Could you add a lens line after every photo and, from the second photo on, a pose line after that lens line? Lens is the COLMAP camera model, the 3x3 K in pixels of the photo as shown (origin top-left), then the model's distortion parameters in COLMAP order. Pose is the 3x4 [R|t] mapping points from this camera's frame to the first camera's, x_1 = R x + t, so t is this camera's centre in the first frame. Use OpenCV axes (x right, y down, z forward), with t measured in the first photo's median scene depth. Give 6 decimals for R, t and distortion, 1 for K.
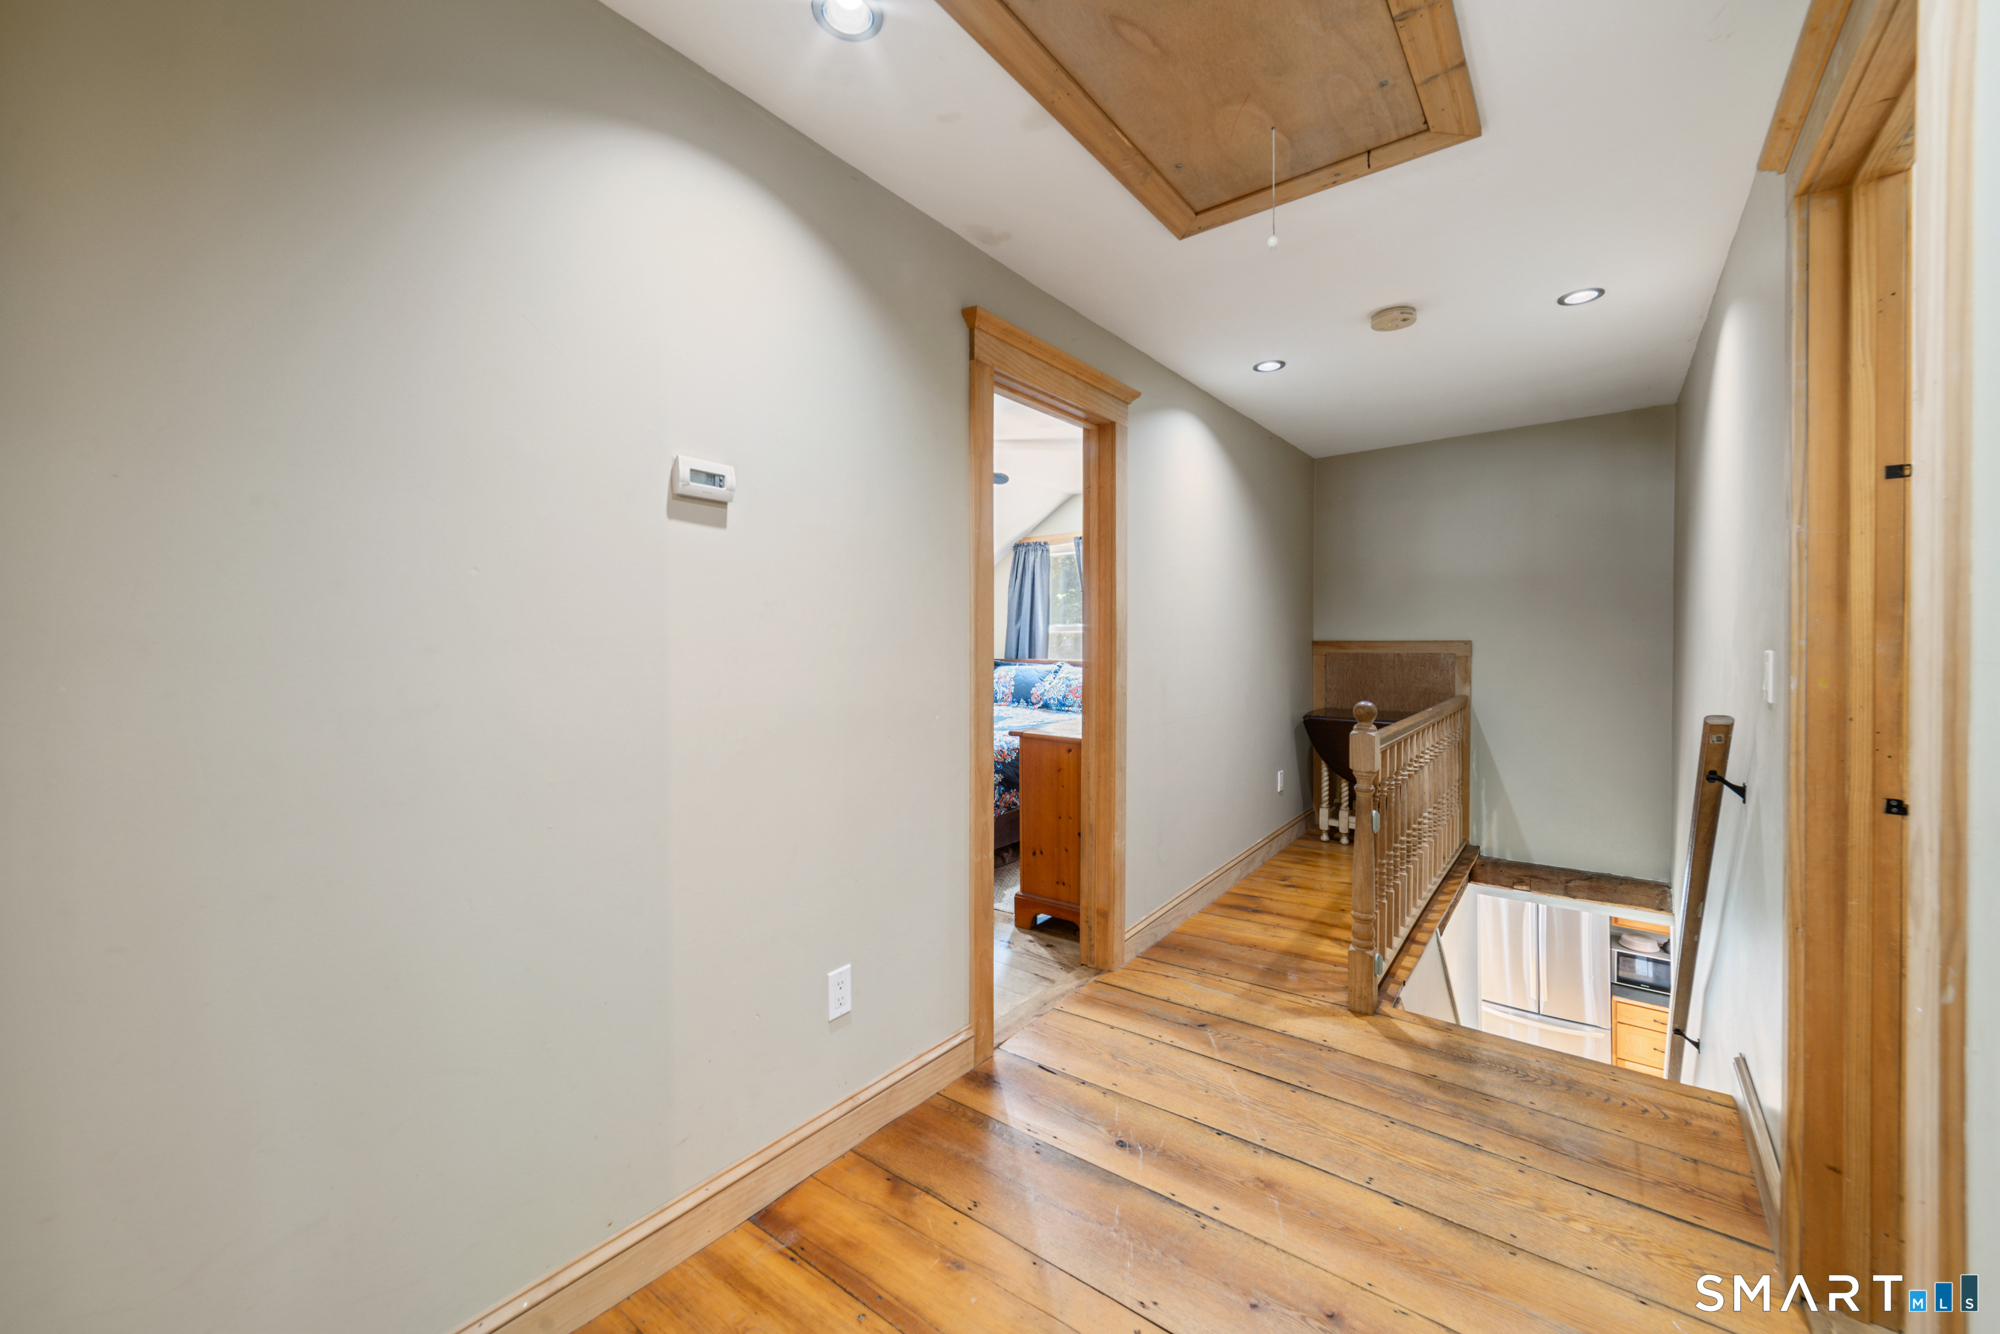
lens RADIAL K [[785.2, 0, 998.9], [0, 785.2, 652.8], [0, 0, 1]] dist [-0.001557, 0.001905]
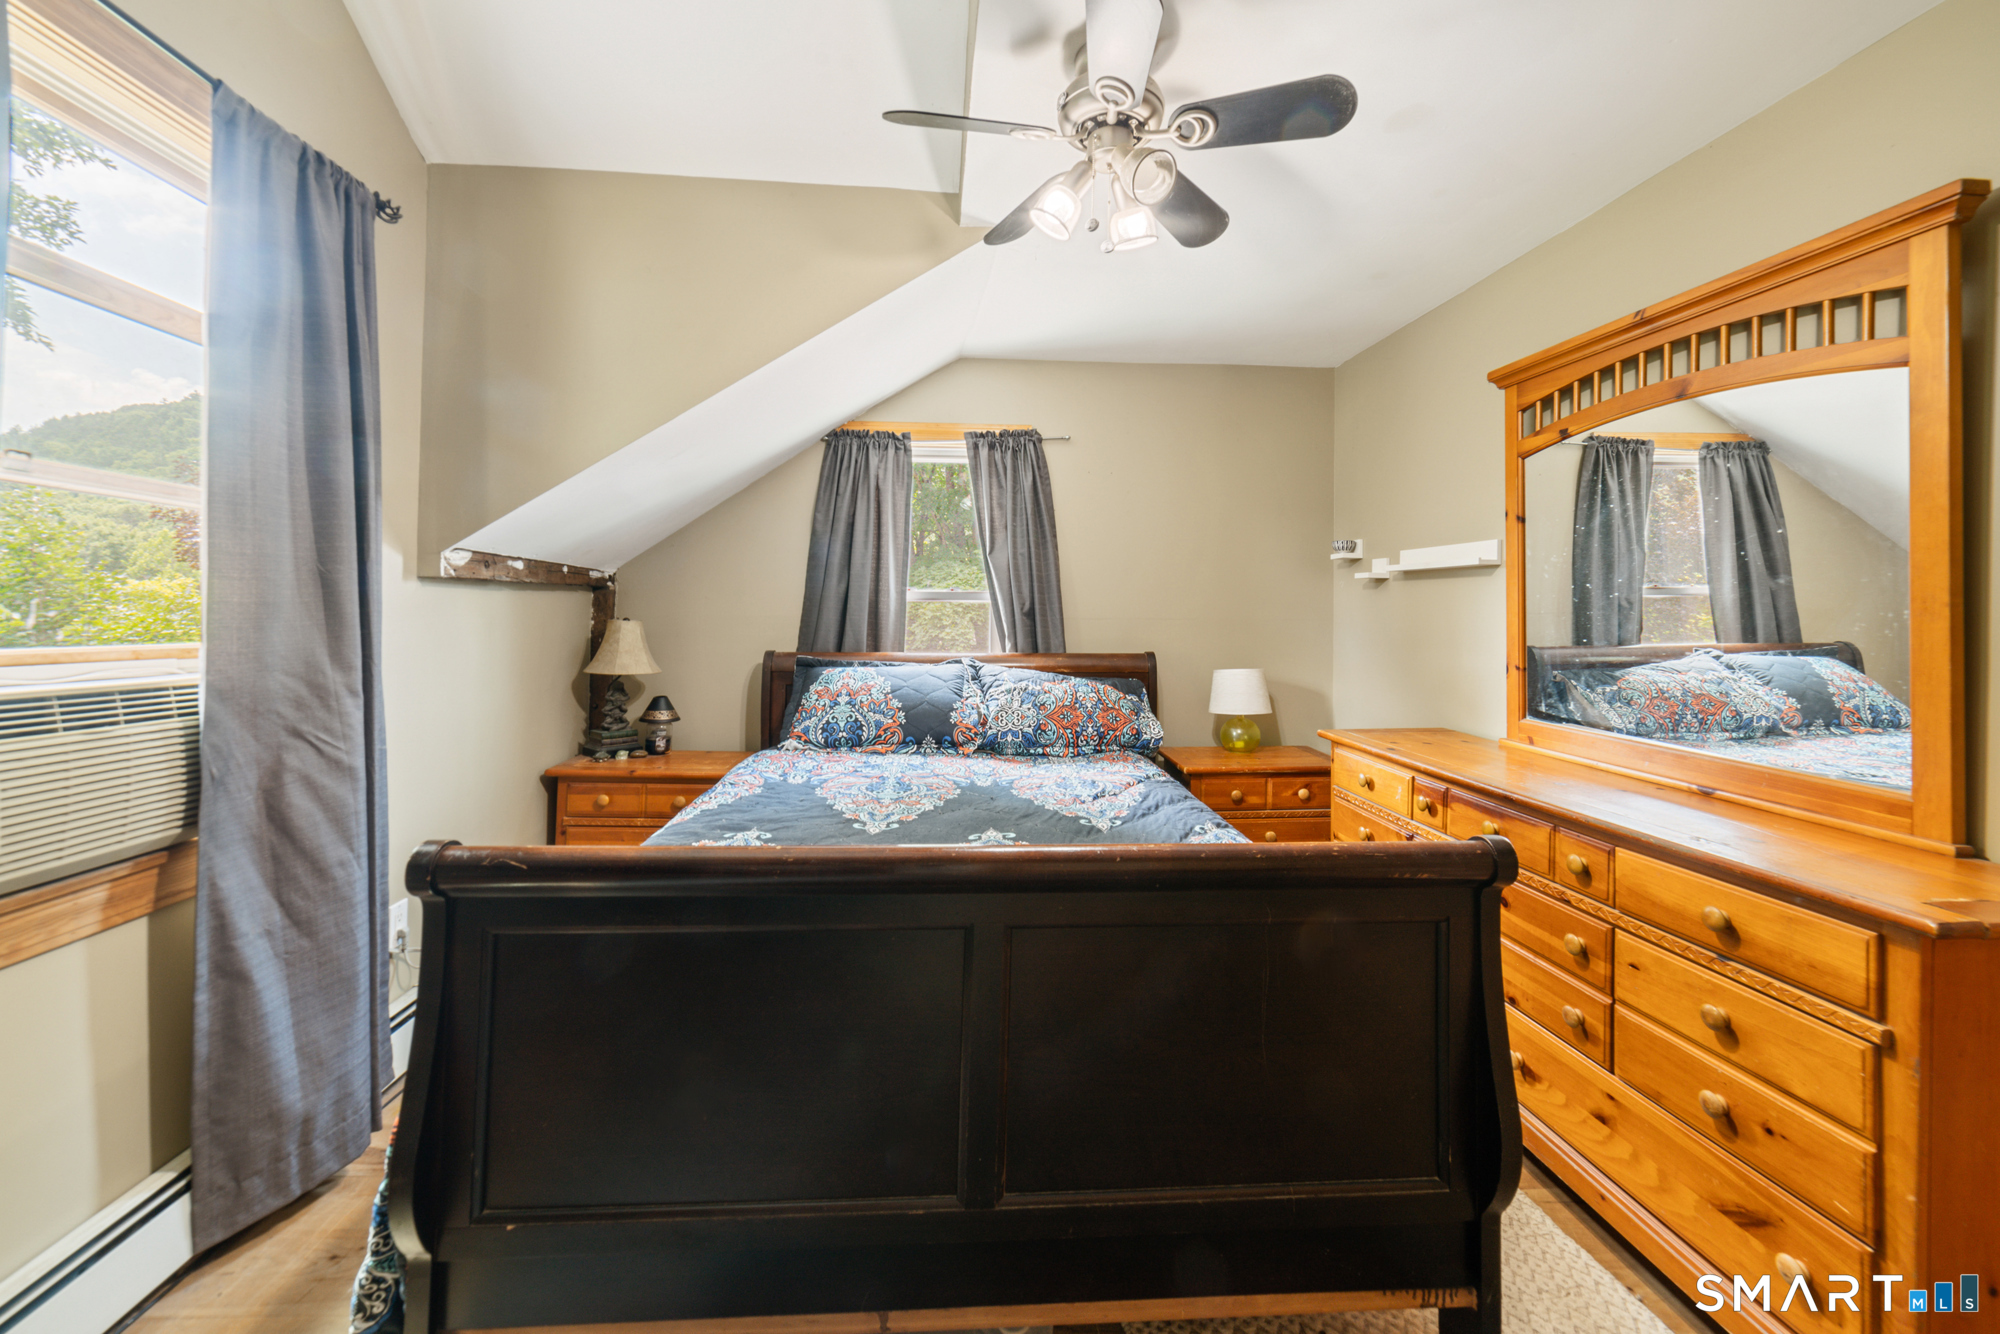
lens RADIAL K [[785.2, 0, 1015.4], [0, 785.2, 593.6], [0, 0, 1]] dist [-0.001557, 0.001905]
pose [[0.736380, 0.021425, 0.676229, -0.269426], [0.002959, 0.999387, -0.034885, -0.013610], [-0.676561, 0.027689, 0.735866, 0.602457]]
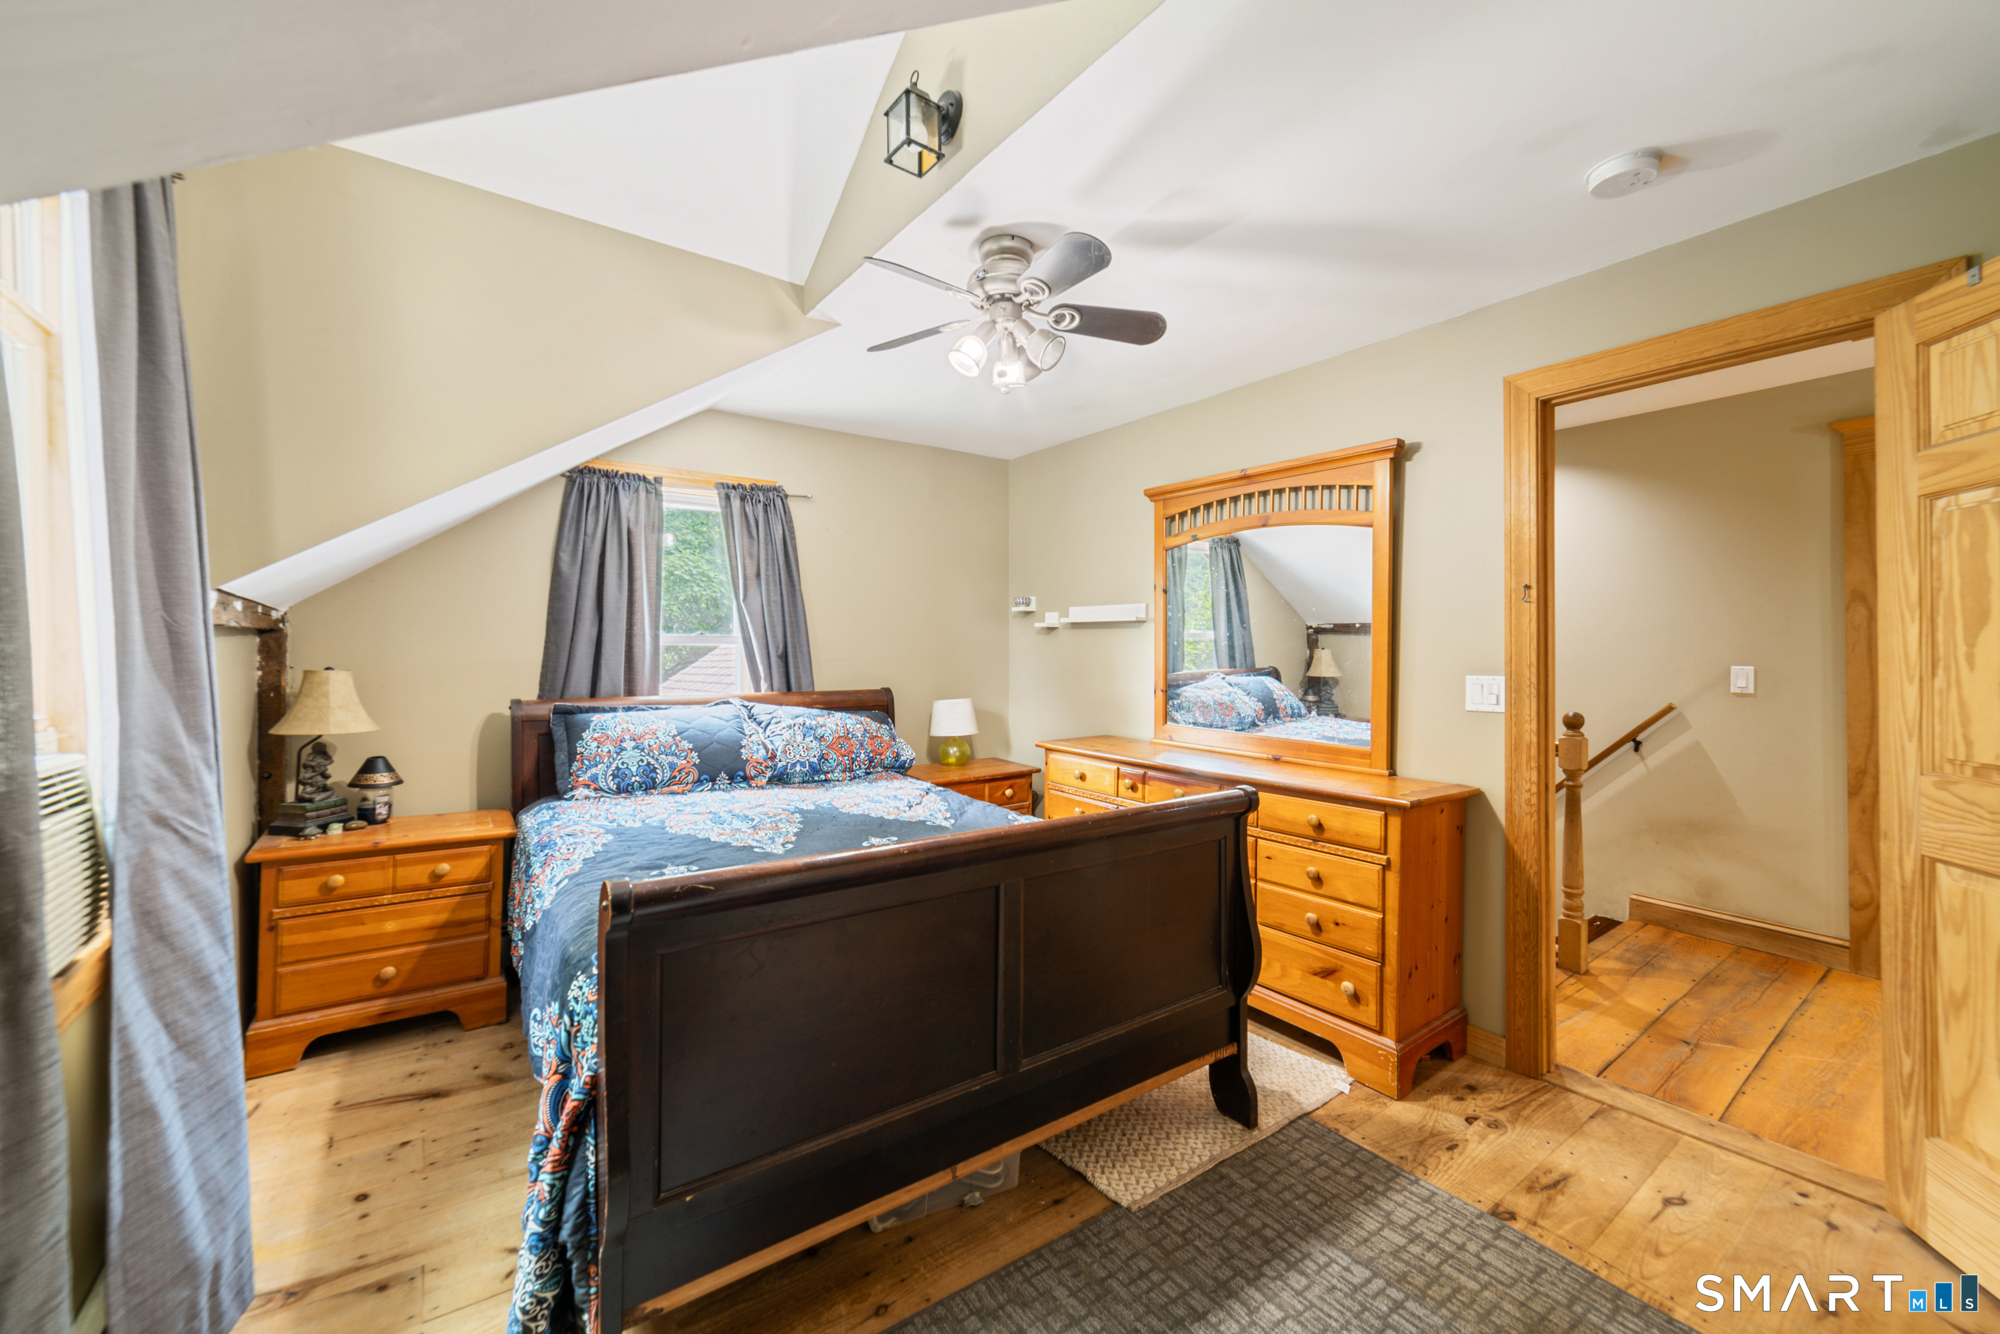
lens RADIAL K [[785.2, 0, 970.5], [0, 785.2, 646.6], [0, 0, 1]] dist [-0.001557, 0.001905]
pose [[0.283978, 0.000358, 0.958831, -0.432867], [0.012391, 0.999915, -0.004043, -0.022099], [-0.958751, 0.013029, 0.283950, 0.696776]]
